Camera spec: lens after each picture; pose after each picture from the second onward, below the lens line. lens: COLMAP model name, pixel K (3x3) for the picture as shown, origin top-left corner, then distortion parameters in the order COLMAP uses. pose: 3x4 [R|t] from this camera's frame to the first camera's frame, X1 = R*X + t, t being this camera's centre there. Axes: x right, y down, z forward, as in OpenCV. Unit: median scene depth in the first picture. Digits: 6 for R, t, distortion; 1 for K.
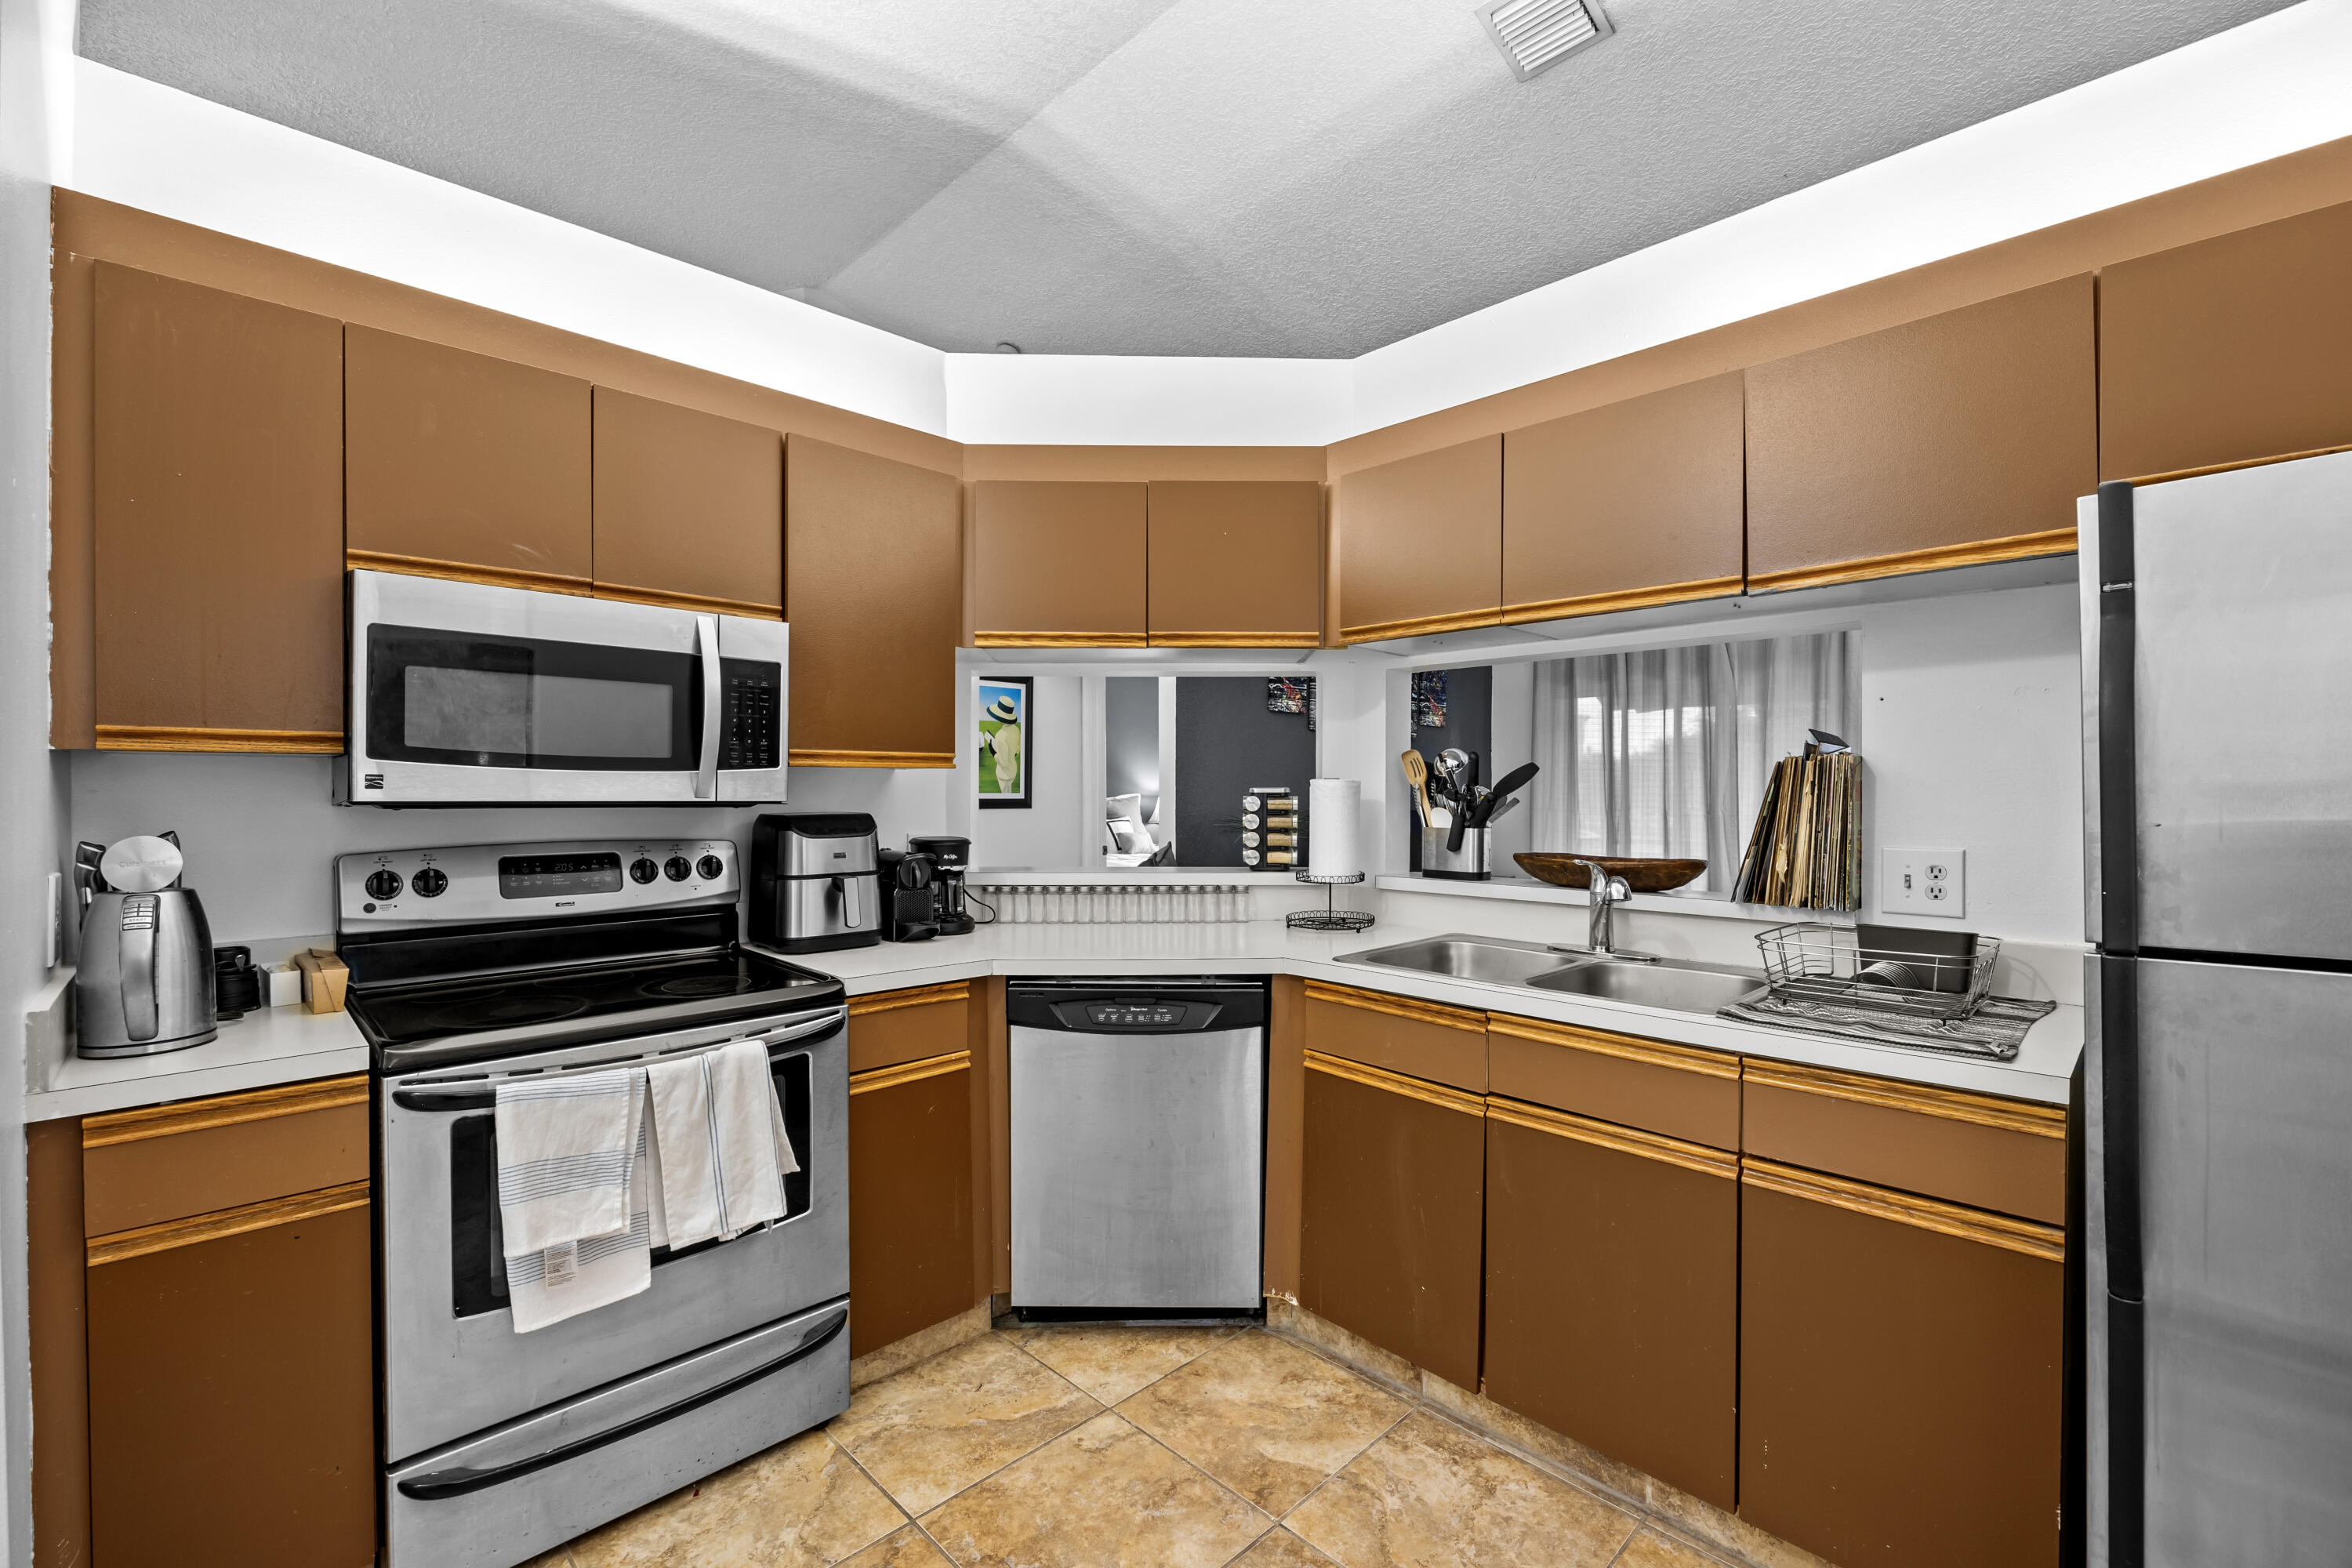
lens RADIAL K [[993.7, 0, 1194.6], [0, 993.7, 797.4], [0, 0, 1]] dist [-0.010352, 0.000320]
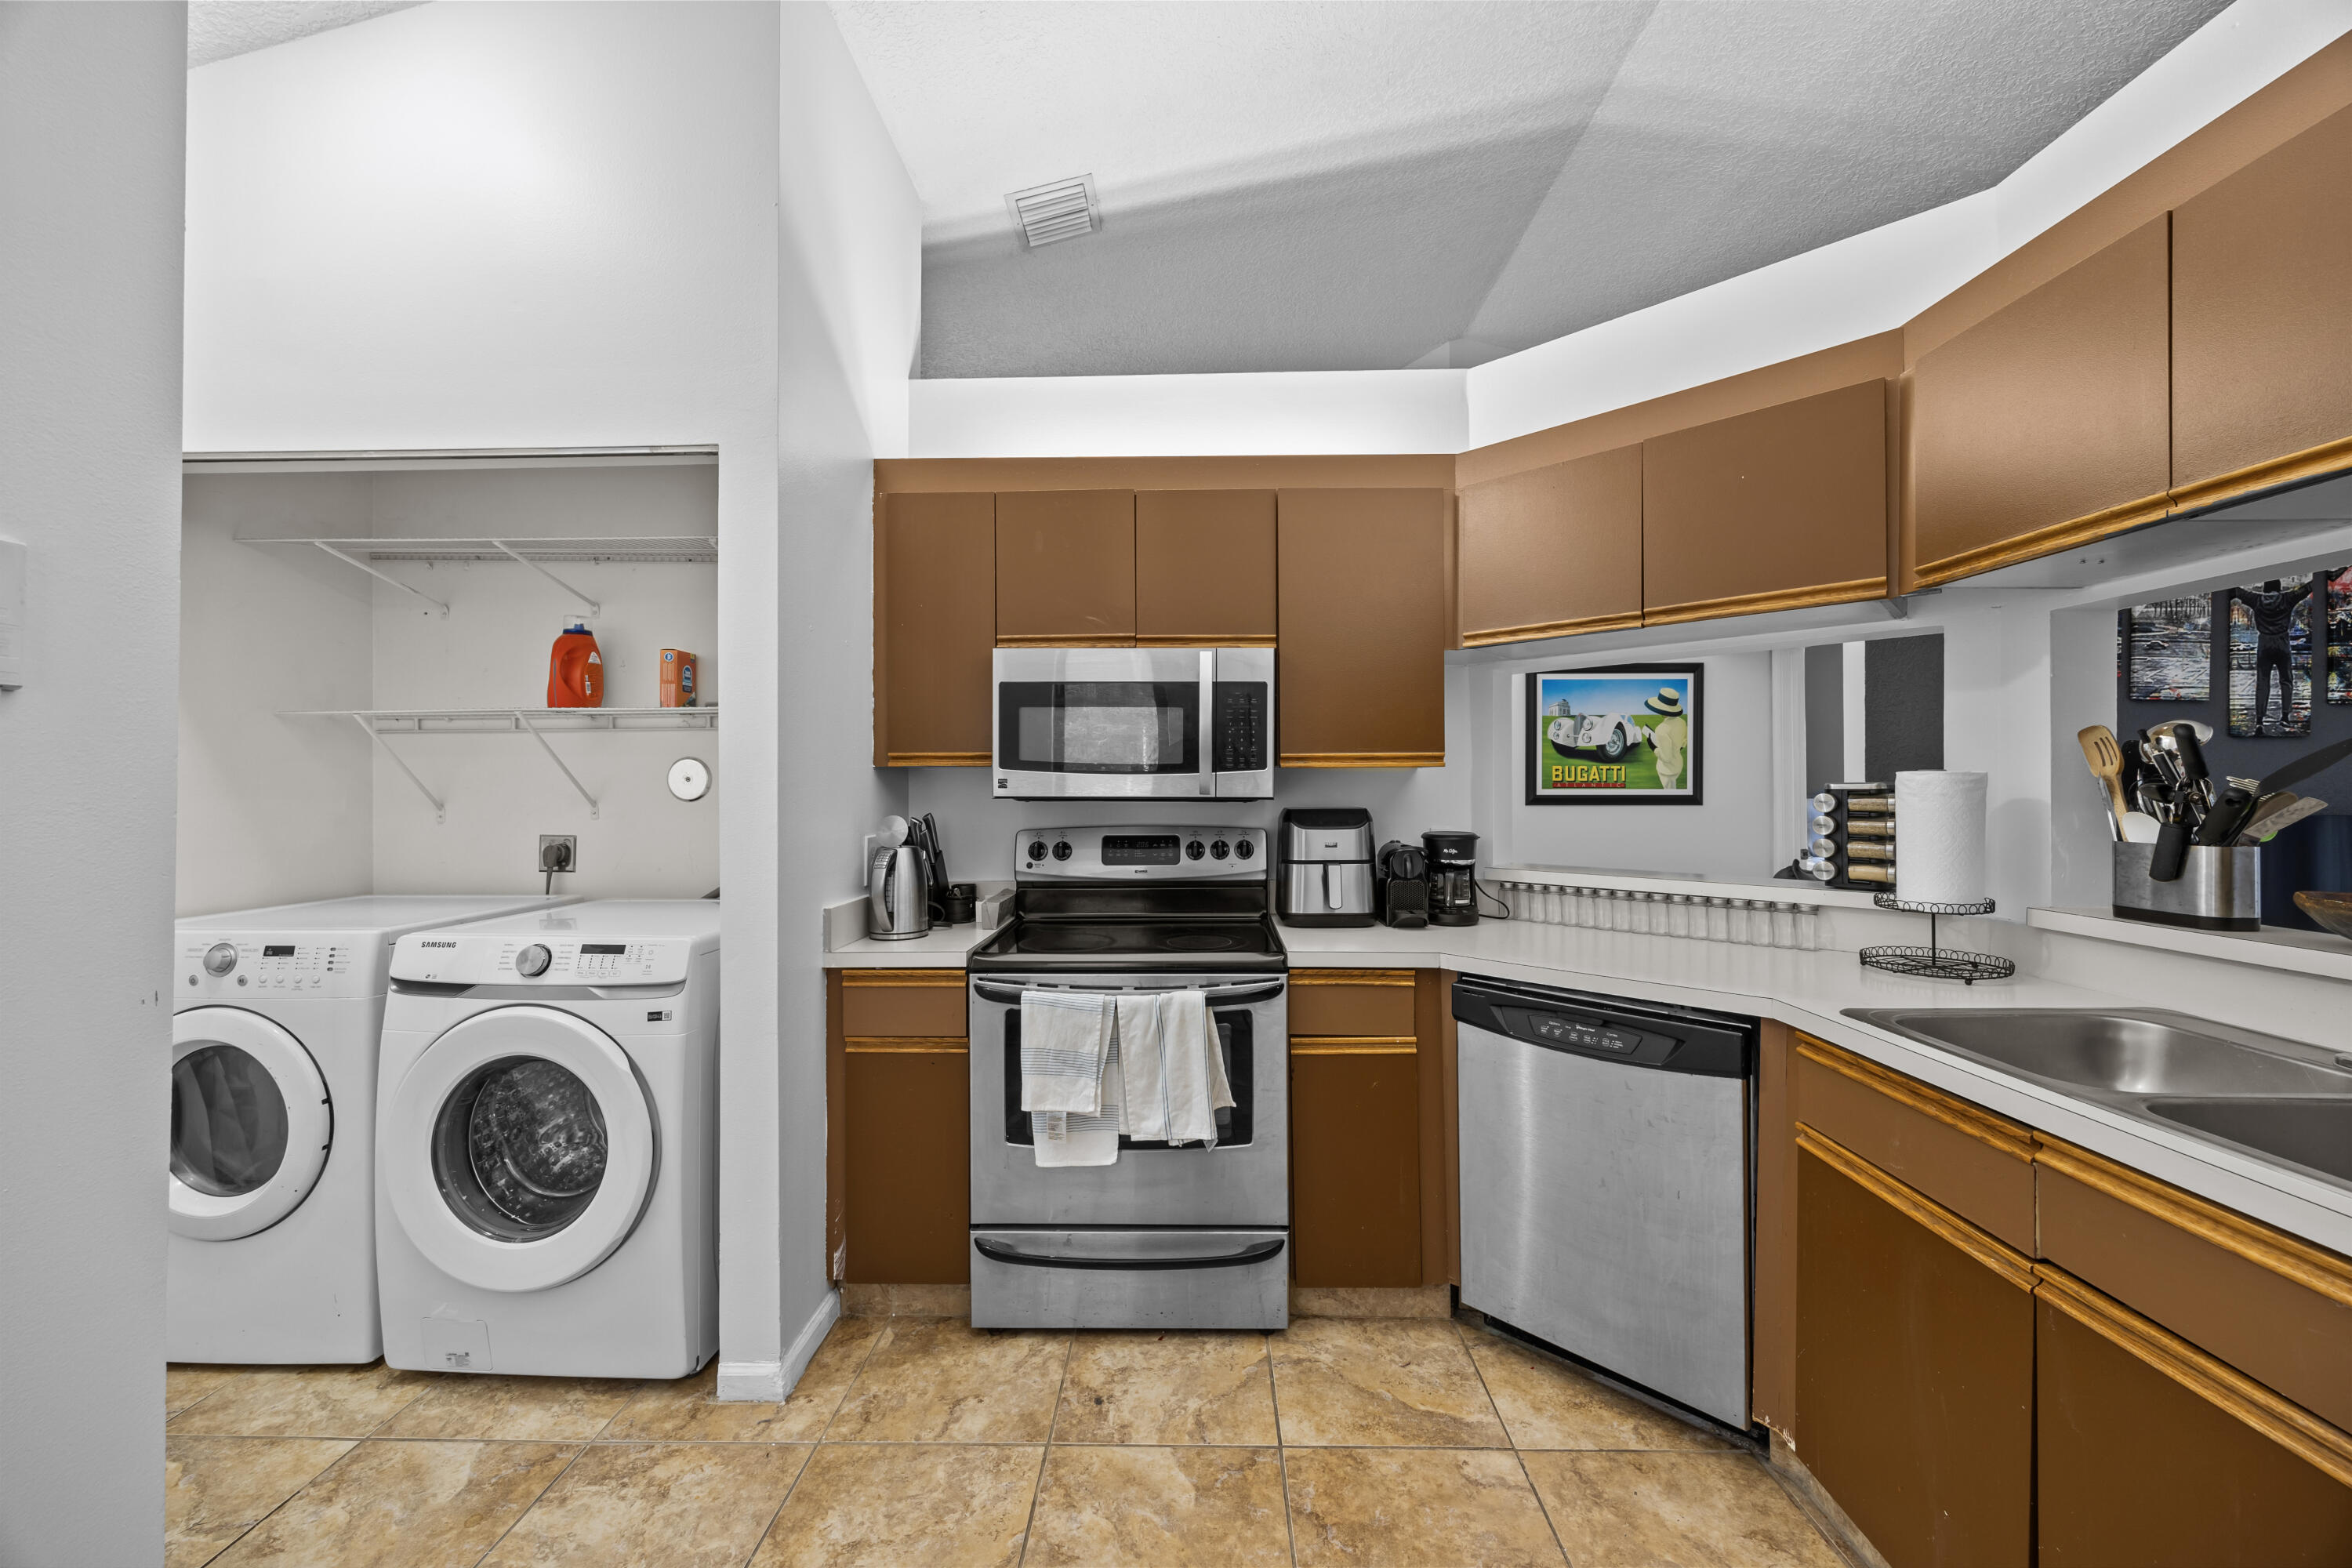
lens RADIAL K [[900.1, 0, 1185.2], [0, 900.1, 782.9], [0, 0, 1]] dist [-0.001376, 0.000246]
pose [[0.690594, -0.006148, -0.723217, 0.324357], [-0.001748, 0.999947, -0.010169, -0.002512], [0.723241, 0.008287, 0.690546, 0.188398]]
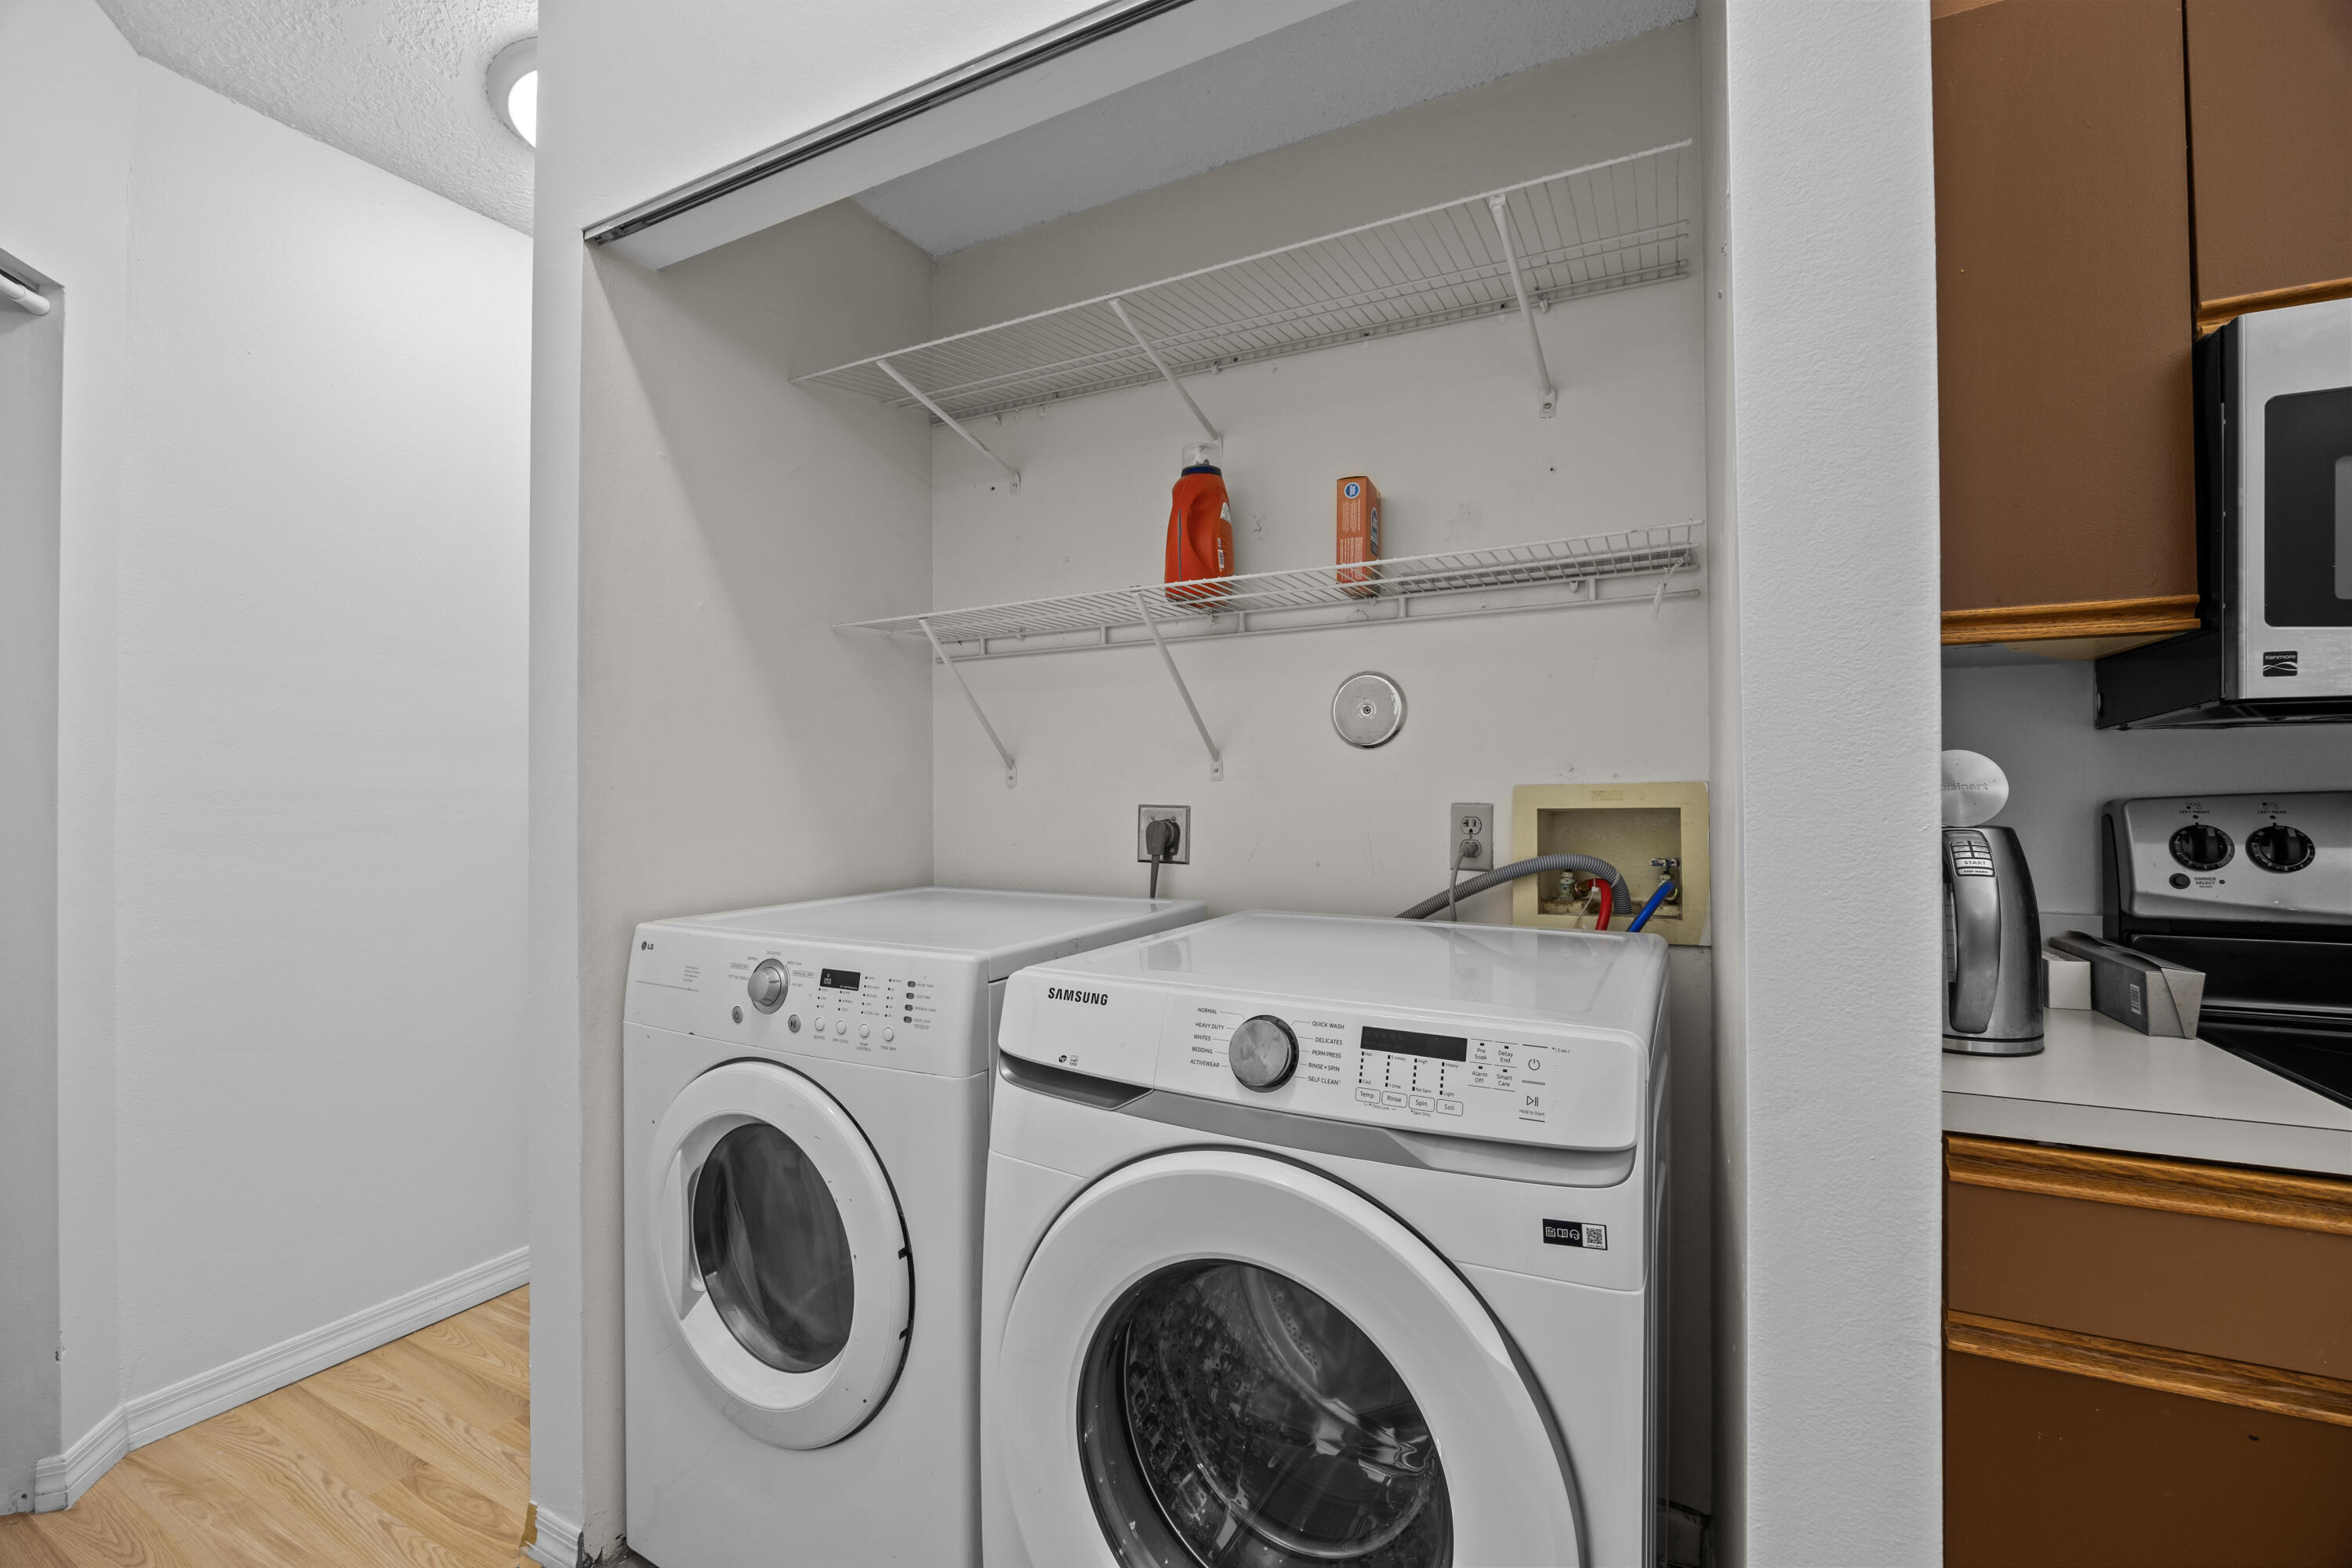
lens RADIAL K [[993.7, 0, 1197.2], [0, 993.7, 783.4], [0, 0, 1]] dist [-0.010352, 0.000320]
pose [[0.320696, -0.007124, -0.947156, -0.398292], [-0.003268, 0.999957, -0.008628, 0.051500], [0.947177, 0.005862, 0.320659, 0.164367]]
